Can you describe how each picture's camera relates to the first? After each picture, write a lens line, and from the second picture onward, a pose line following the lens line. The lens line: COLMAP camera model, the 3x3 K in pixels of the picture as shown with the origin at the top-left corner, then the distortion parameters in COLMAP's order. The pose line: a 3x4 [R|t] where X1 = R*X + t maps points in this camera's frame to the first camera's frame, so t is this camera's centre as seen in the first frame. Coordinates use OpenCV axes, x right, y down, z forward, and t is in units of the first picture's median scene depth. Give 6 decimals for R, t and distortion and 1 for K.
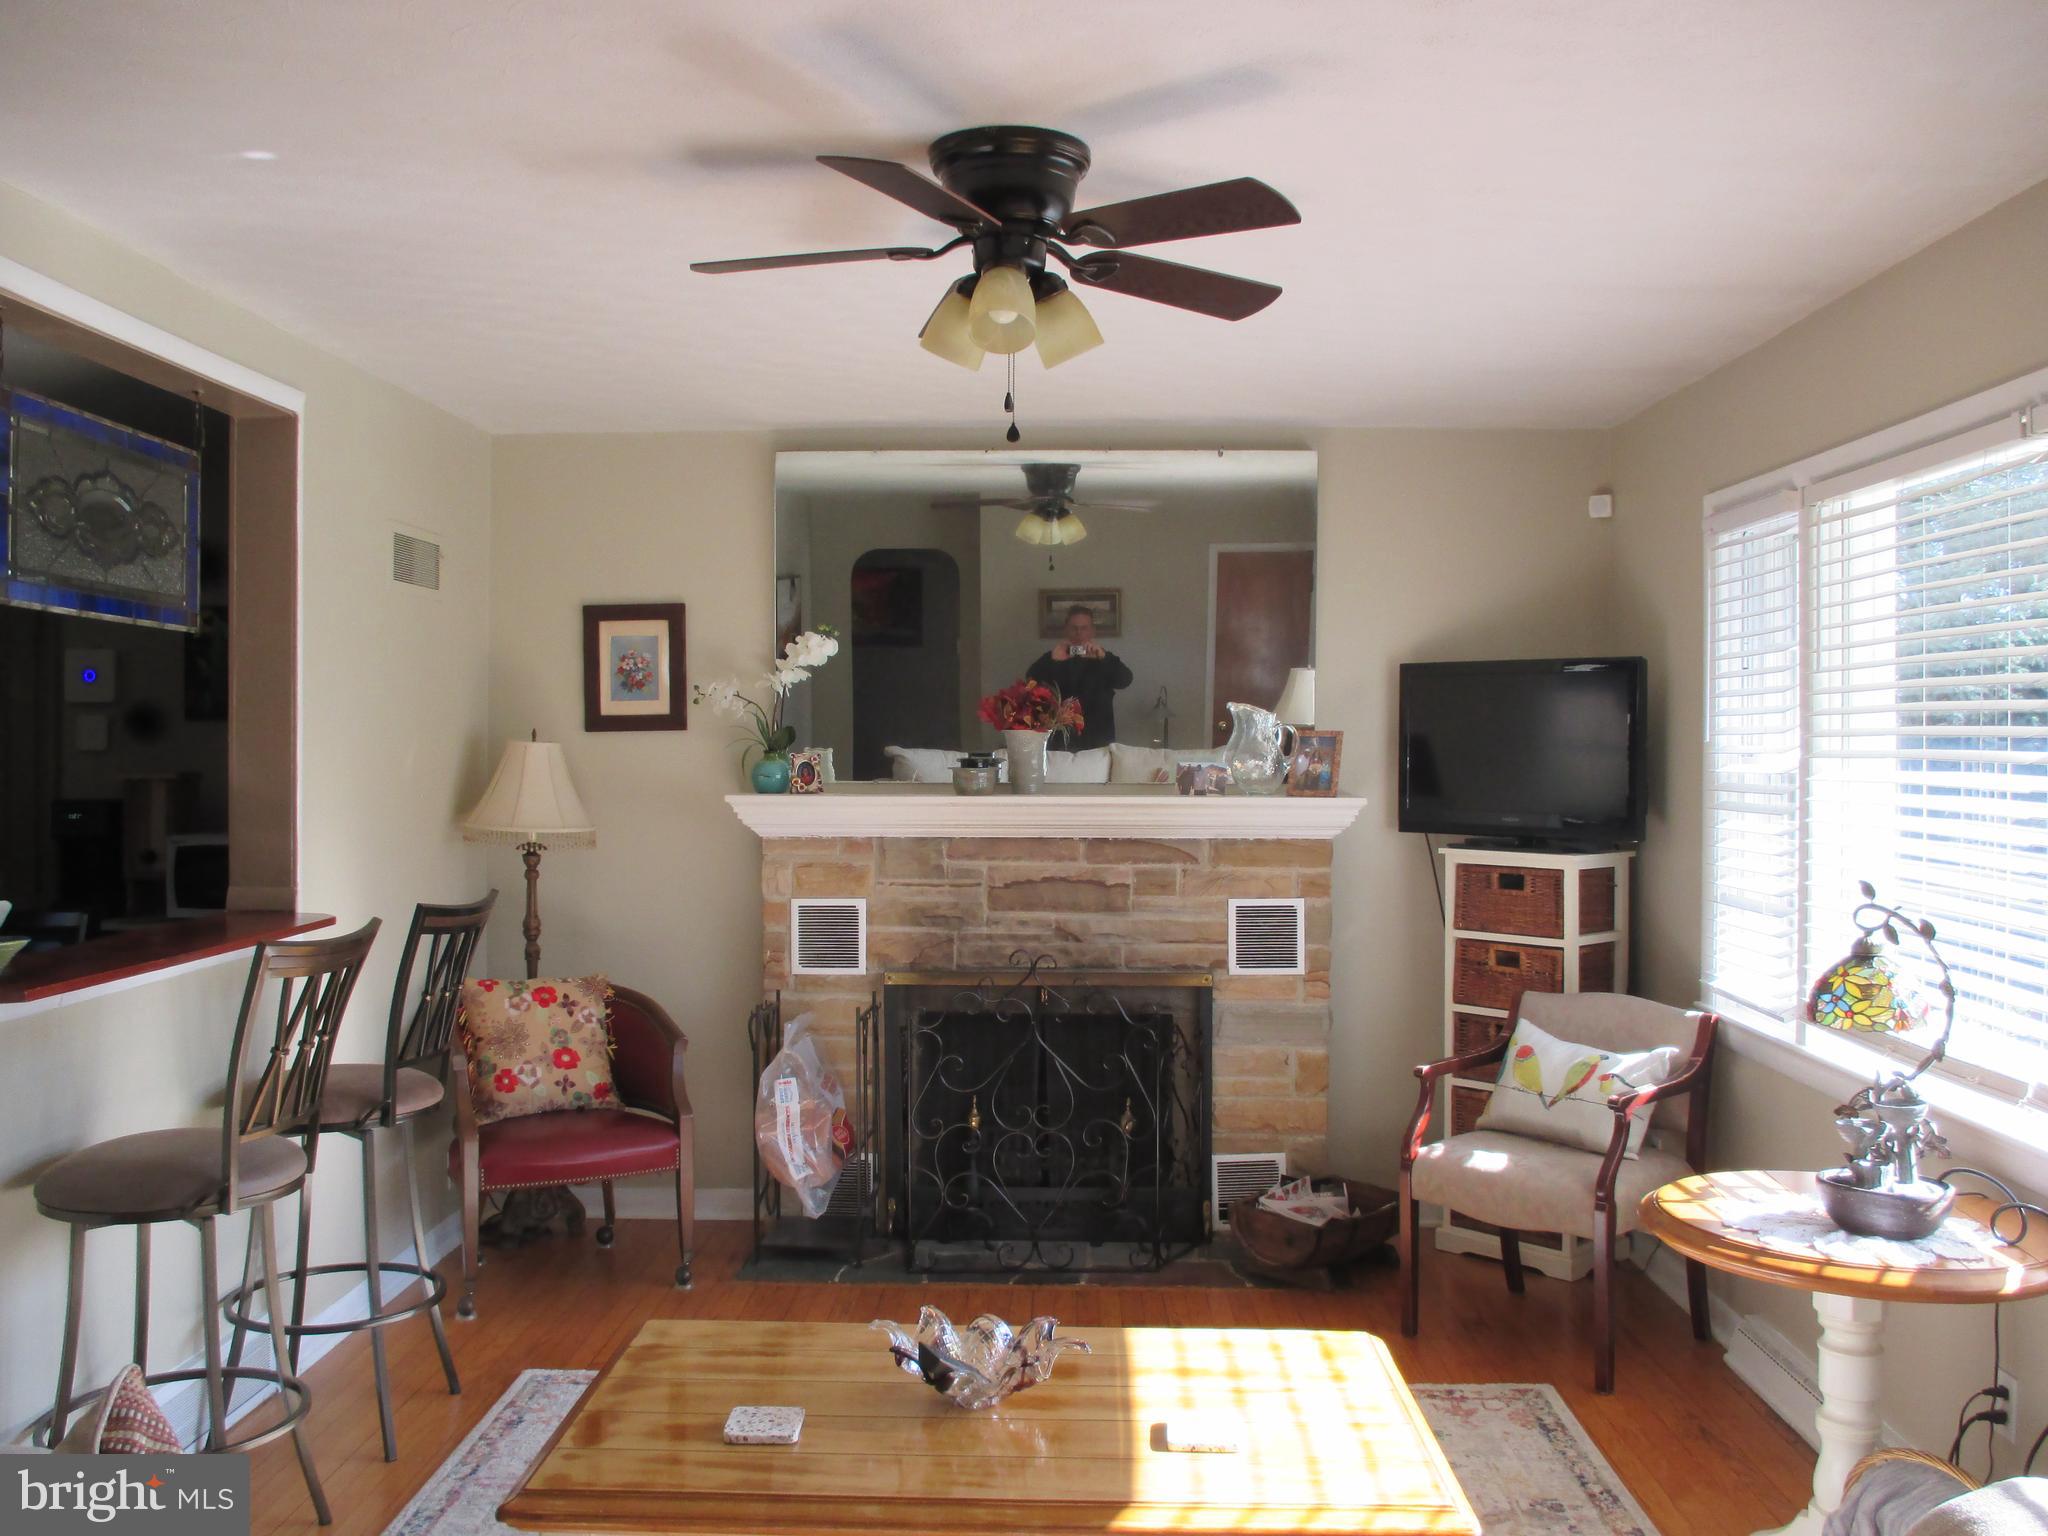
lens RADIAL K [[1762.3, 0, 1019.5], [0, 1762.3, 763.6], [0, 0, 1]] dist [-0.031135, 0.004432]
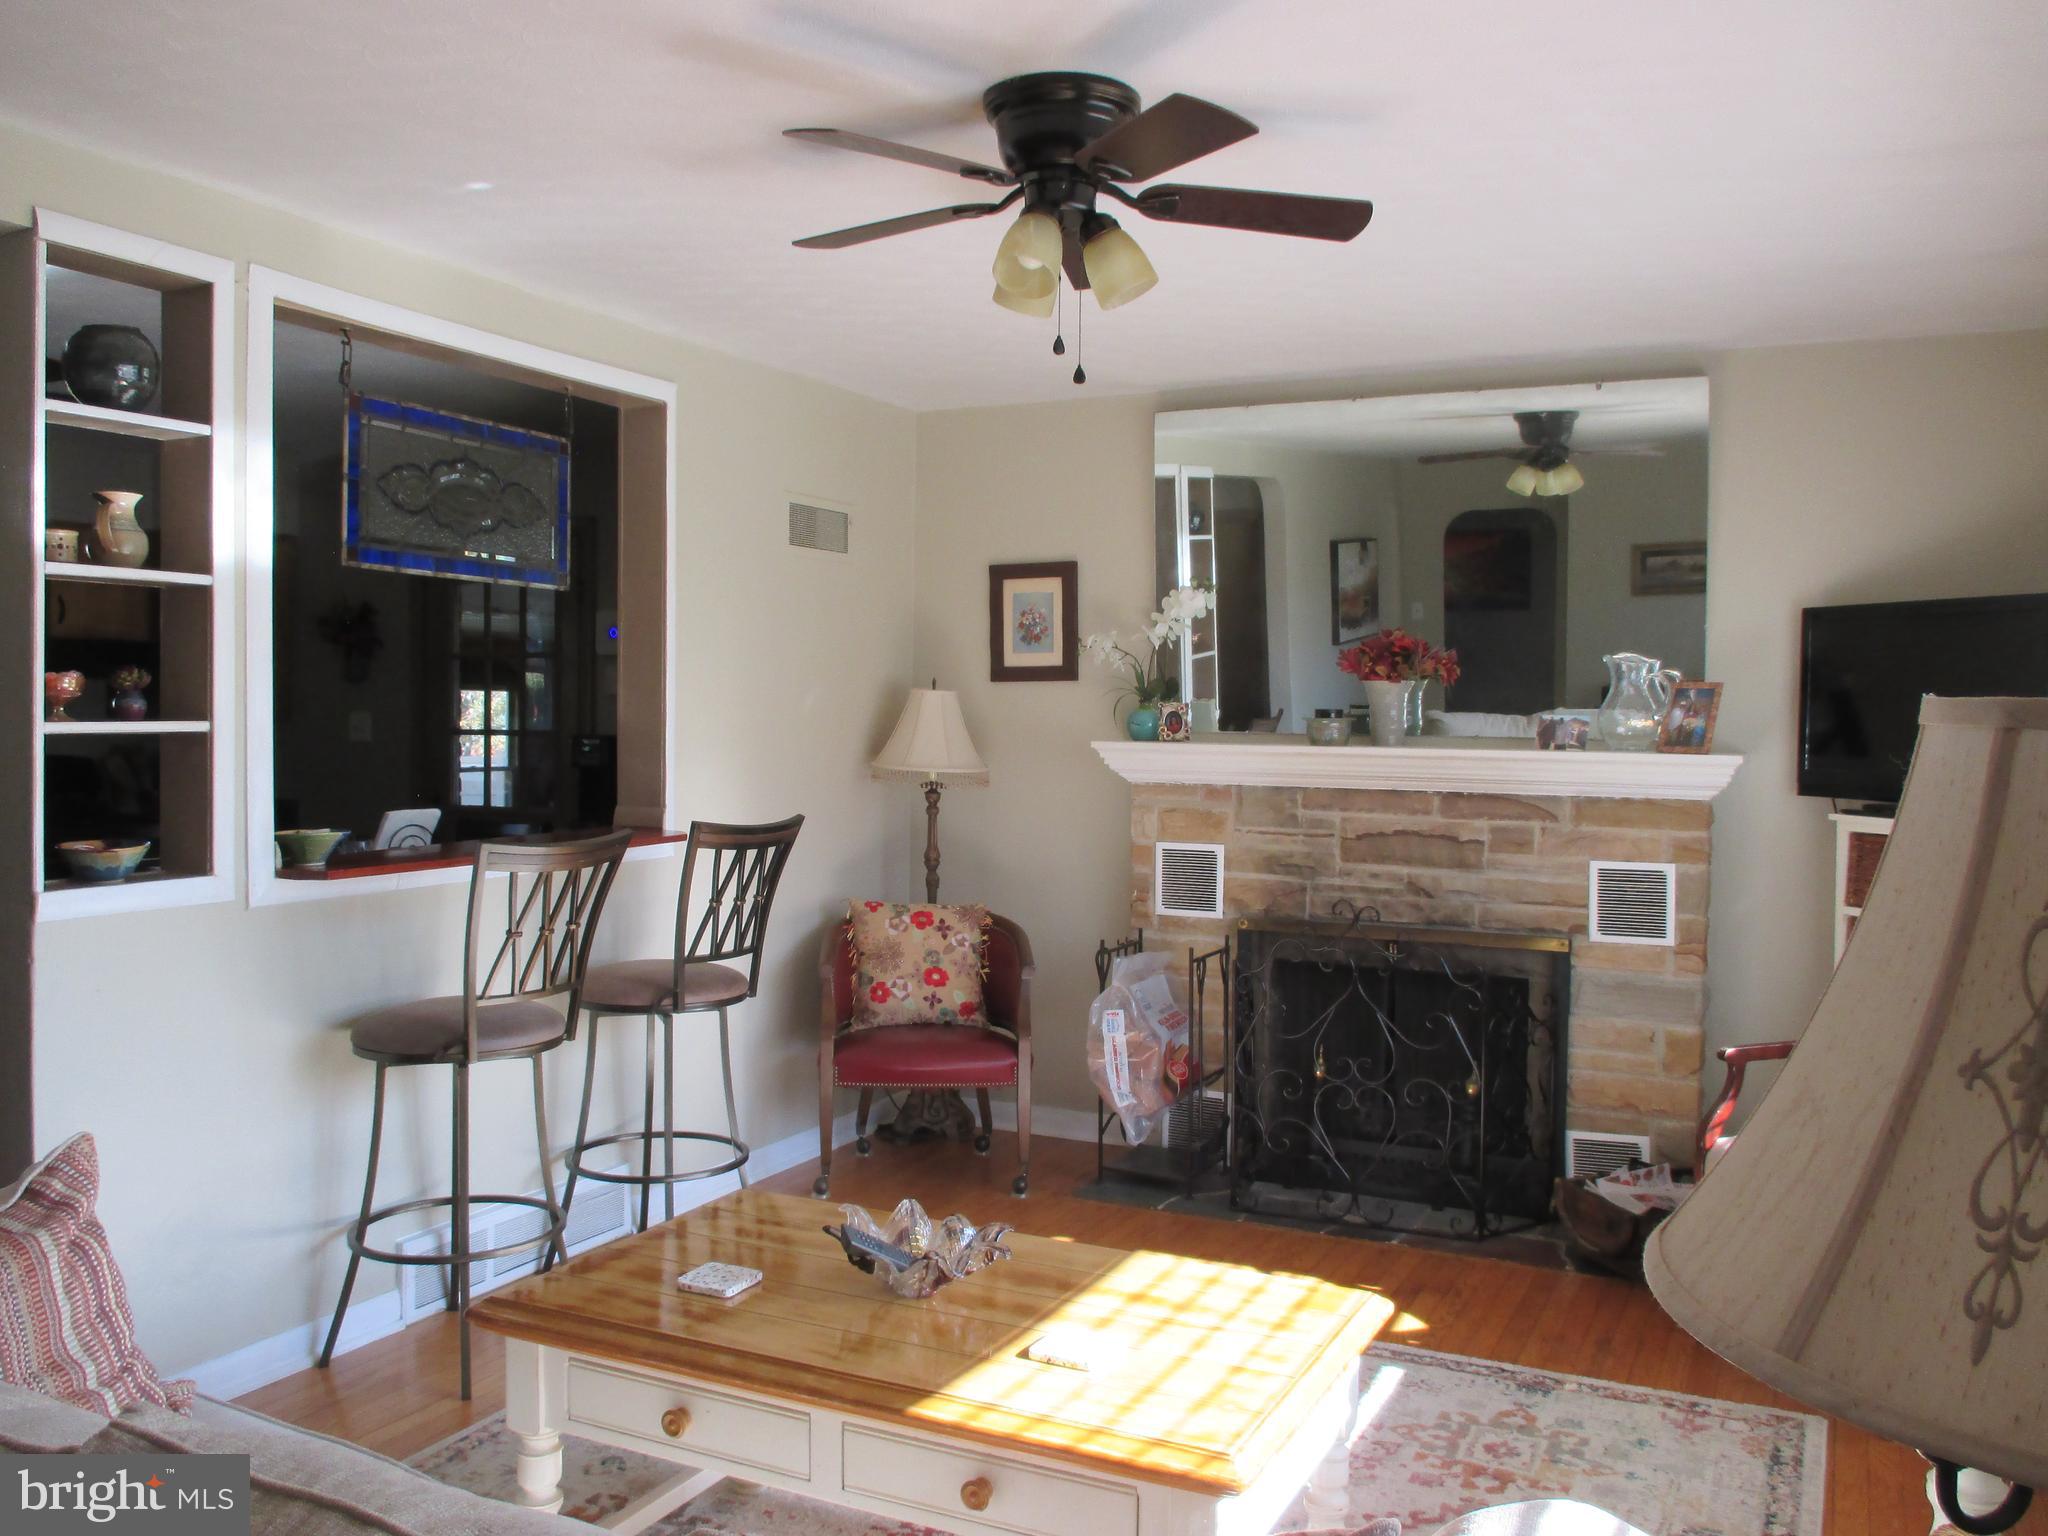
lens RADIAL K [[1719.6, 0, 1022.2], [0, 1719.6, 761.9], [0, 0, 1]] dist [-0.009999, 0.008177]
pose [[0.911972, 0.021538, -0.409687, 0.220993], [-0.014839, 0.999699, 0.019523, 0.010872], [0.409984, -0.011725, 0.912017, 0.039933]]
